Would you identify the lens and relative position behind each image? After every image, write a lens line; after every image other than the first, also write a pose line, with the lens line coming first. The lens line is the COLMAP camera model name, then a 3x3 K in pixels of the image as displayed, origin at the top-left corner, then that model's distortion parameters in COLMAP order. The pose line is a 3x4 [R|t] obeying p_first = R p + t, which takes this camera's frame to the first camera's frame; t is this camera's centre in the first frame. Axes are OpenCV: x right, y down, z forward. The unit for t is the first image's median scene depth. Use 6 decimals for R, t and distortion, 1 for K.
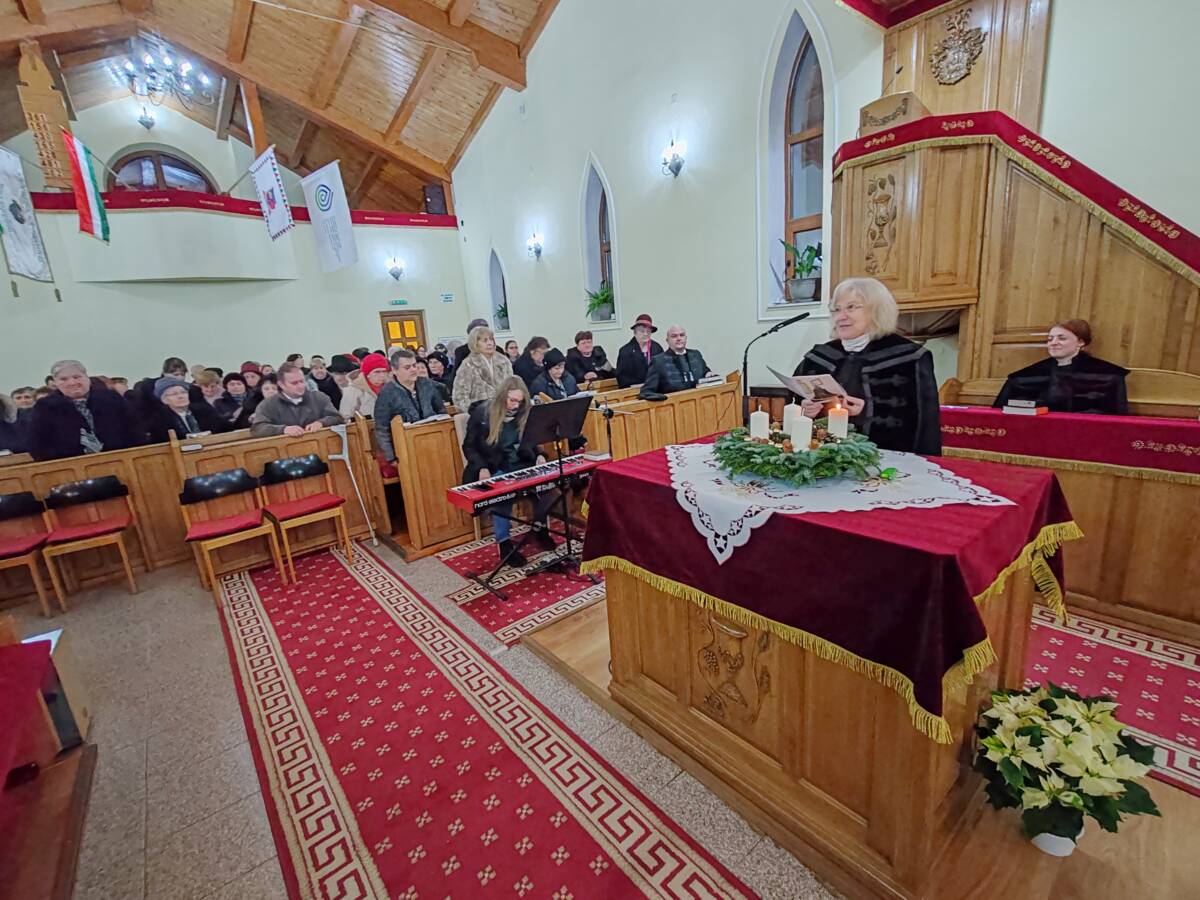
lens RADIAL K [[541.3, 0, 600.0], [0, 541.3, 450.0], [0, 0, 1]] dist [0.001424, -0.000428]
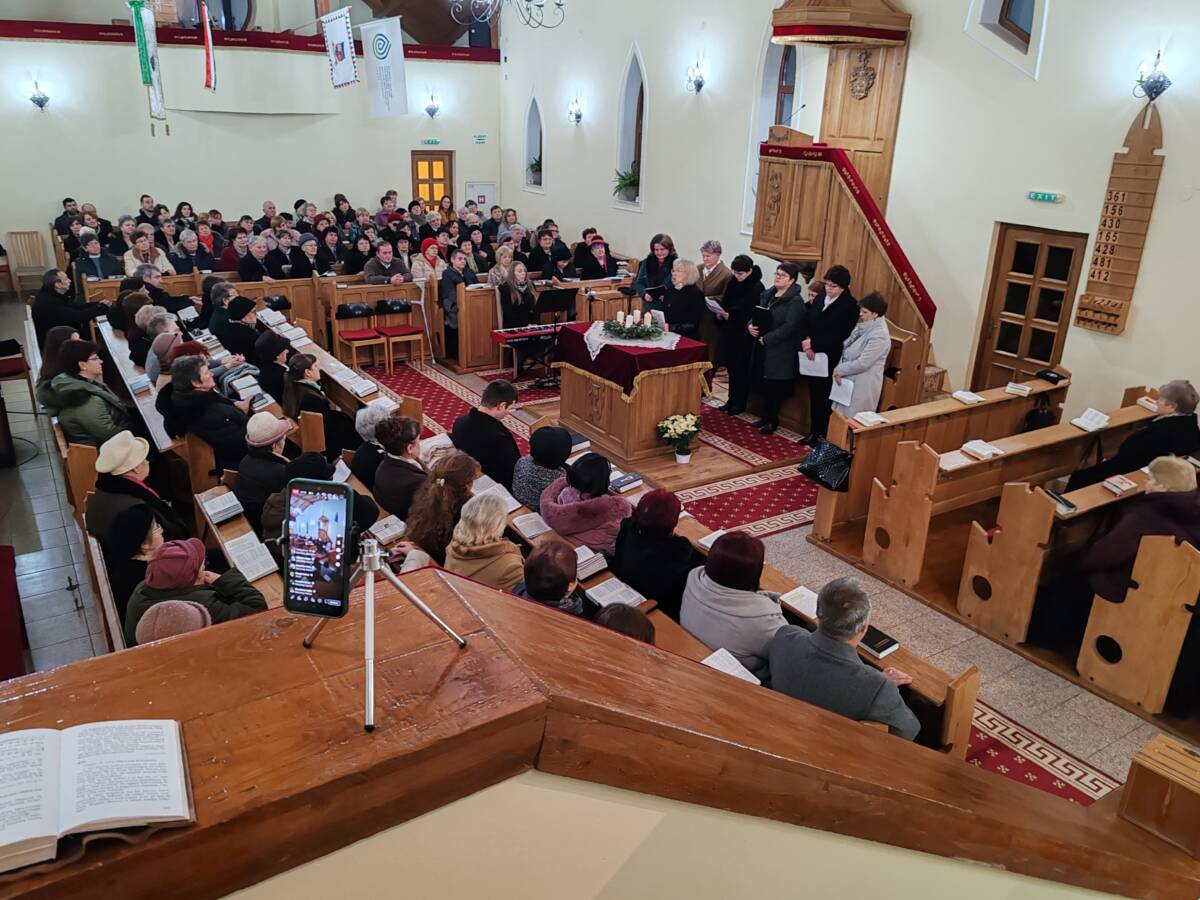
lens RADIAL K [[923.5, 0, 590.3], [0, 923.5, 448.2], [0, 0, 1]] dist [0.029113, -0.006342]
pose [[0.987036, 0.142155, -0.074513, 0.269920], [-0.131067, 0.981862, 0.137000, -0.005450], [0.092637, -0.125458, 0.987764, -1.694045]]
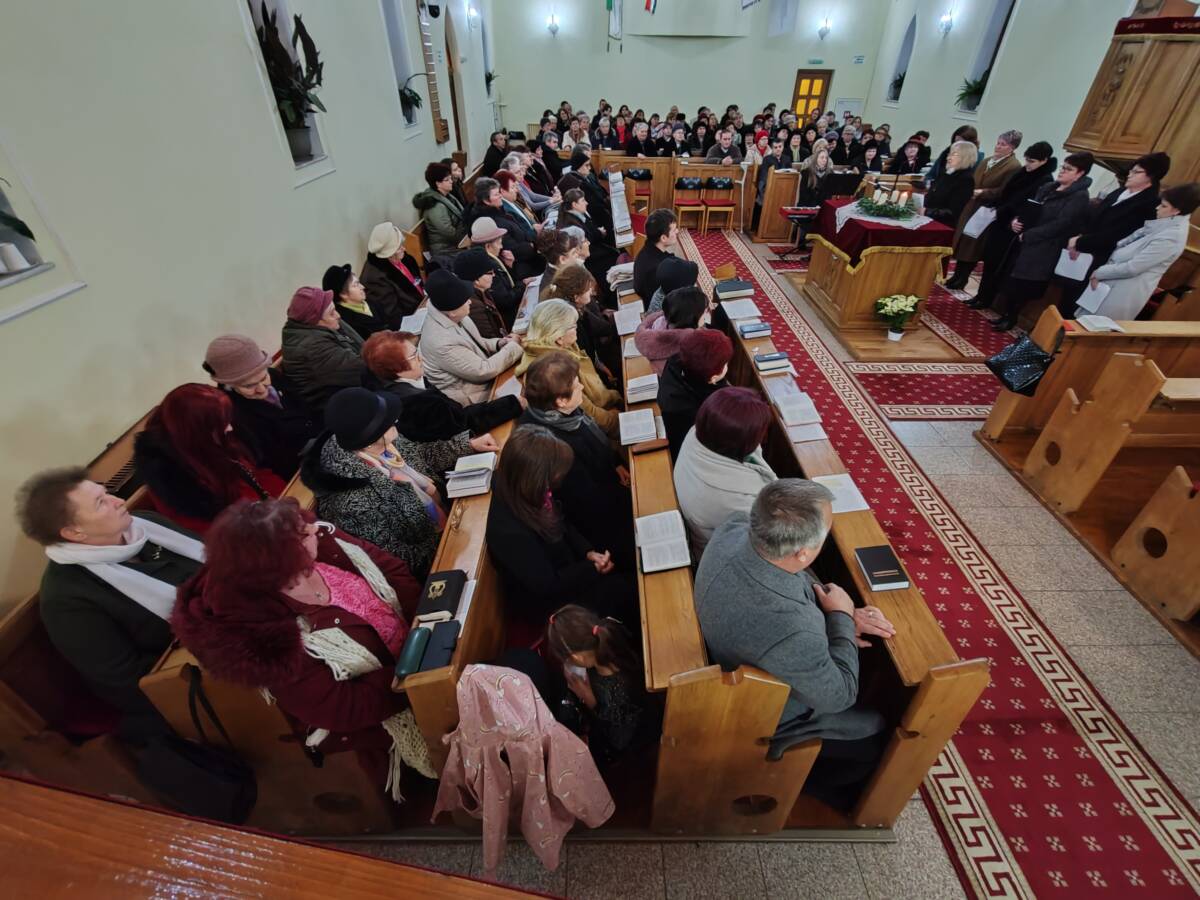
lens RADIAL K [[550.1, 0, 600.0], [0, 550.1, 450.0], [0, 0, 1]] dist [-0.003240, 0.002005]
pose [[0.775493, 0.435104, -0.457488, 0.509068], [-0.213006, 0.862435, 0.459168, 0.046362], [0.594339, -0.258633, 0.761492, -1.181125]]
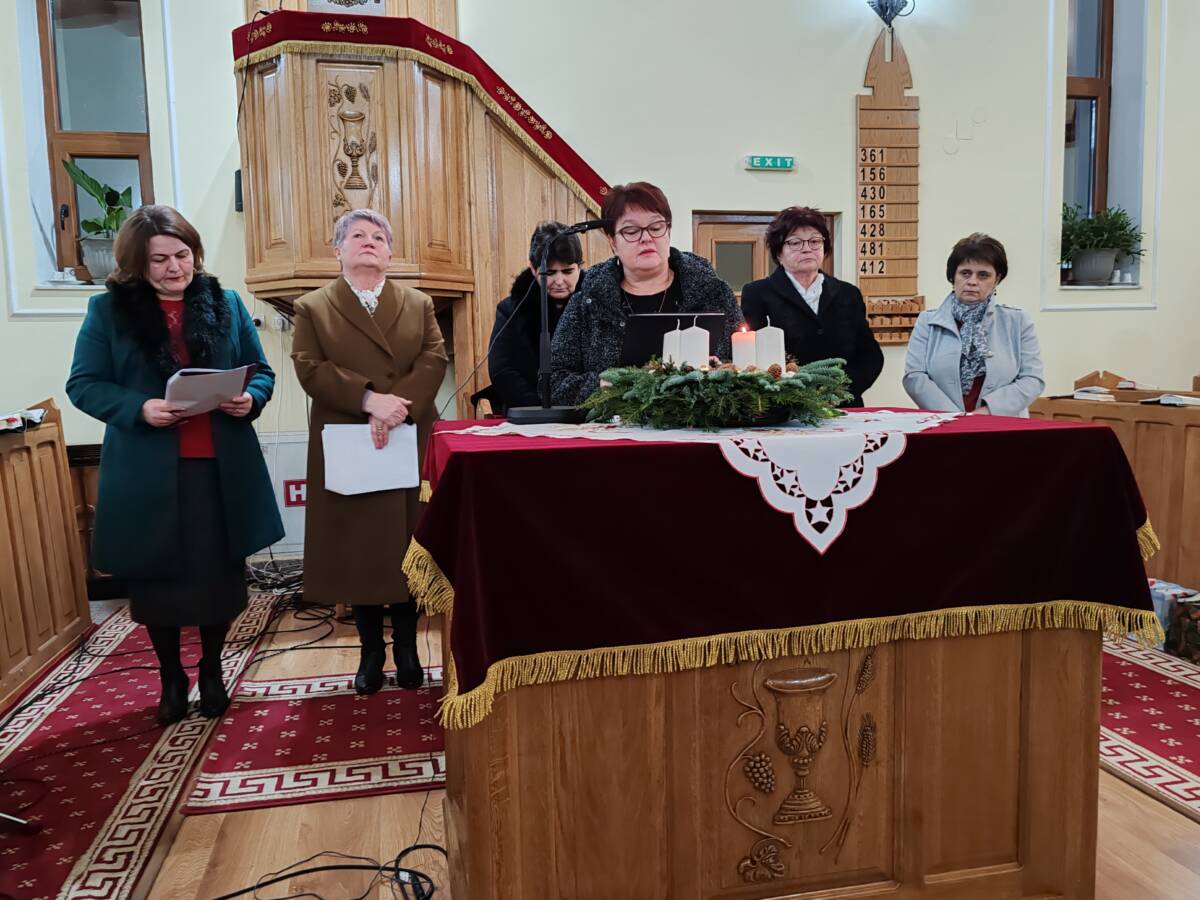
lens RADIAL K [[926.4, 0, 597.9], [0, 926.4, 449.1], [0, 0, 1]] dist [0.016264, 0.000114]
pose [[0.452651, -0.021676, 0.891424, -0.309317], [0.190767, 0.978912, -0.073065, 0.053225], [-0.871042, 0.203127, 0.447241, 0.304735]]
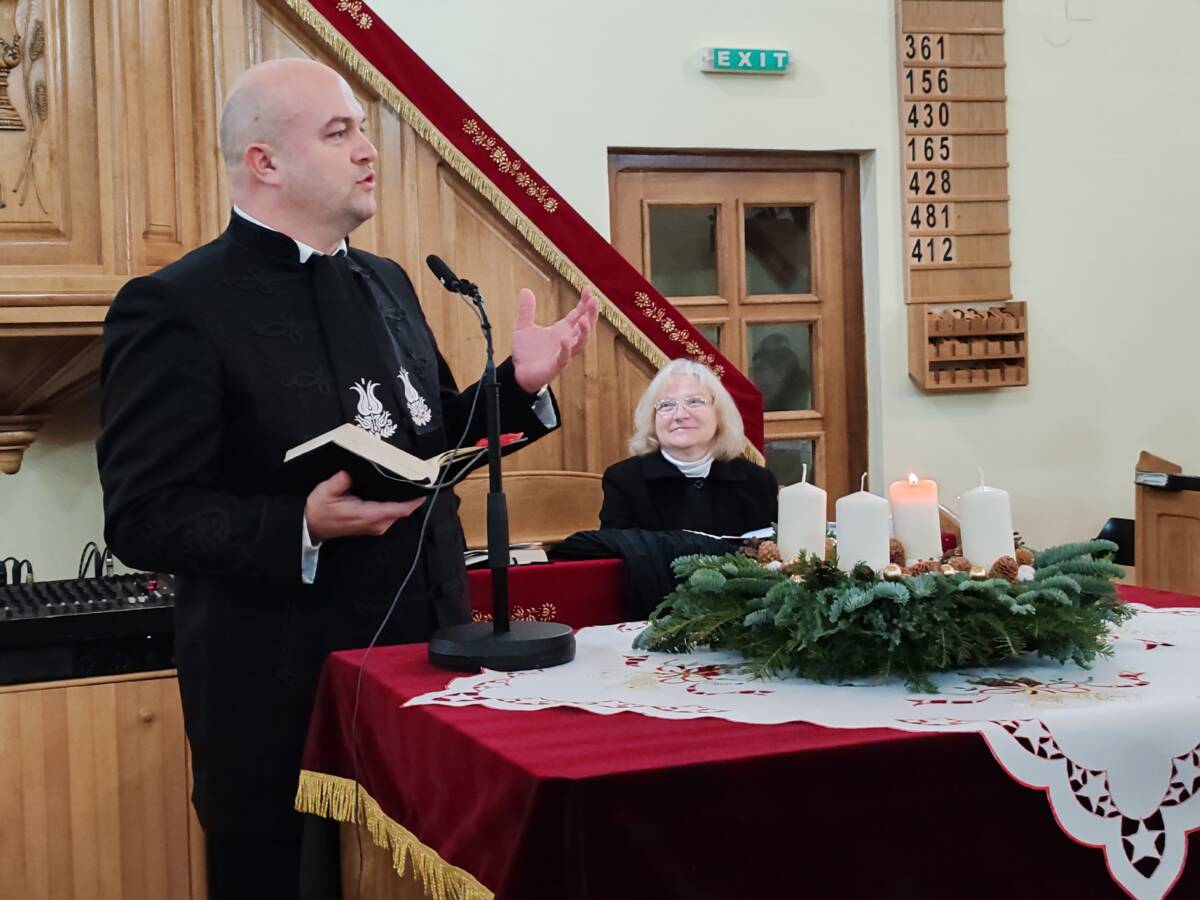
lens RADIAL K [[1840.5, 0, 596.1], [0, 1840.5, 420.2], [0, 0, 1]] dist [0.129904, -0.465731]
pose [[0.300516, 0.027800, 0.953371, -0.393886], [0.227731, 0.968573, -0.100028, -0.017266], [-0.926190, 0.247172, 0.284741, 0.374913]]
